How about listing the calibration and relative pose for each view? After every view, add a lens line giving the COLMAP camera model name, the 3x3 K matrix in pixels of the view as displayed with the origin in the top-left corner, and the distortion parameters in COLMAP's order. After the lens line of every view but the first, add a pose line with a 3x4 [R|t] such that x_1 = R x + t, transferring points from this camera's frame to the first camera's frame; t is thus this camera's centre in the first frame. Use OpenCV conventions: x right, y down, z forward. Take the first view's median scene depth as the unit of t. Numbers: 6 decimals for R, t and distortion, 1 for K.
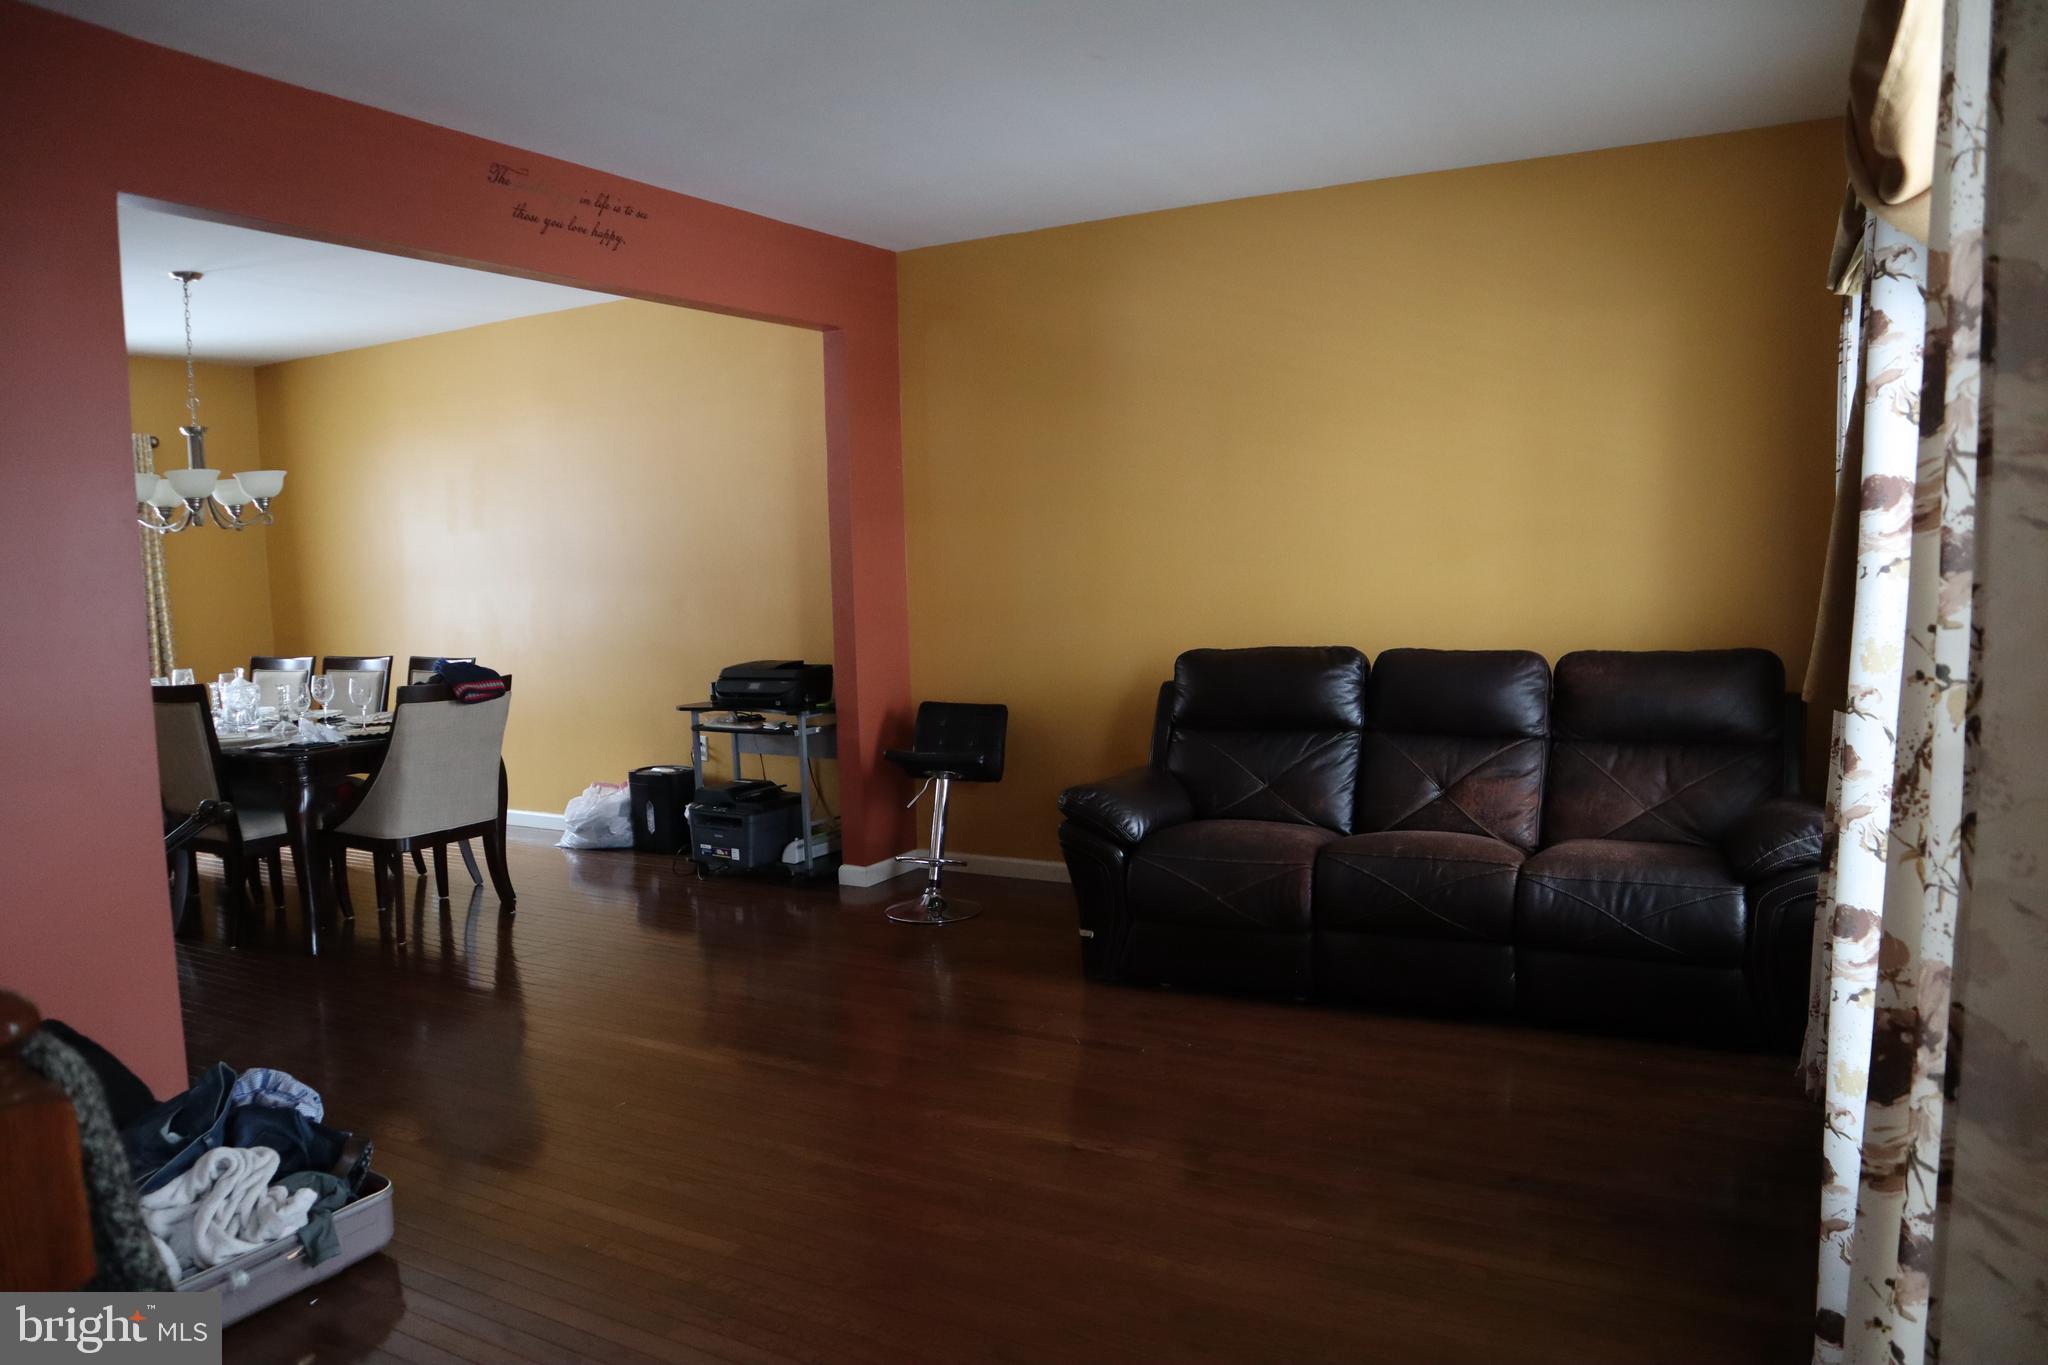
lens RADIAL K [[1390.3, 0, 1017.9], [0, 1390.3, 684.5], [0, 0, 1]] dist [-0.088009, 0.043136]
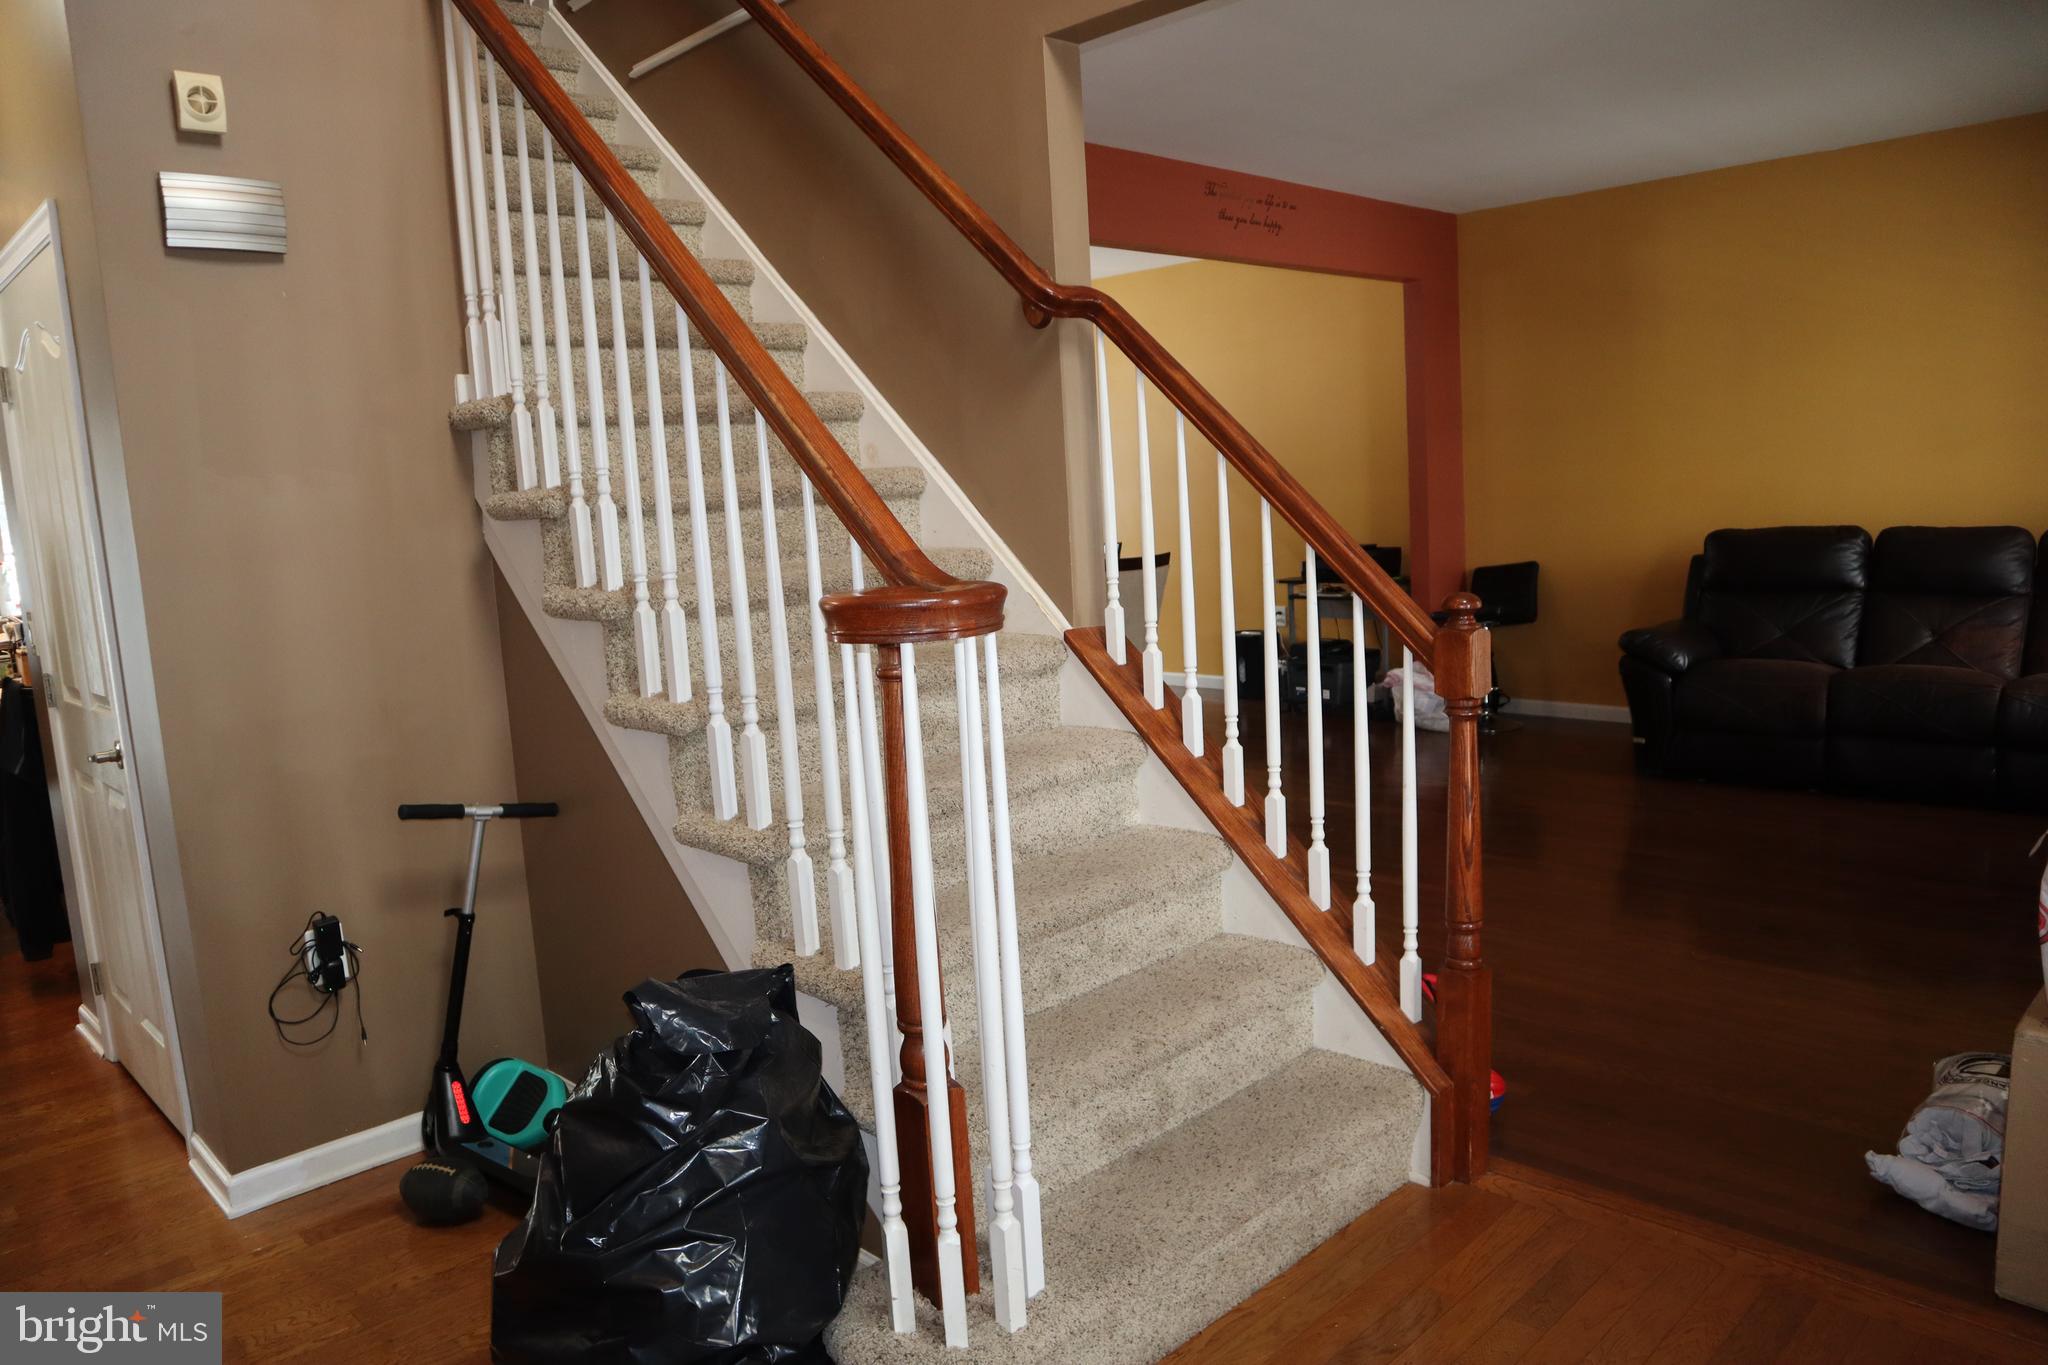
lens RADIAL K [[1390.3, 0, 1028.6], [0, 1390.3, 690.3], [0, 0, 1]] dist [-0.088009, 0.043136]
pose [[0.964072, 0.018341, -0.265008, -0.160651], [-0.000796, 0.997809, 0.066162, 0.042638], [0.265641, -0.063574, 0.961974, -0.402085]]
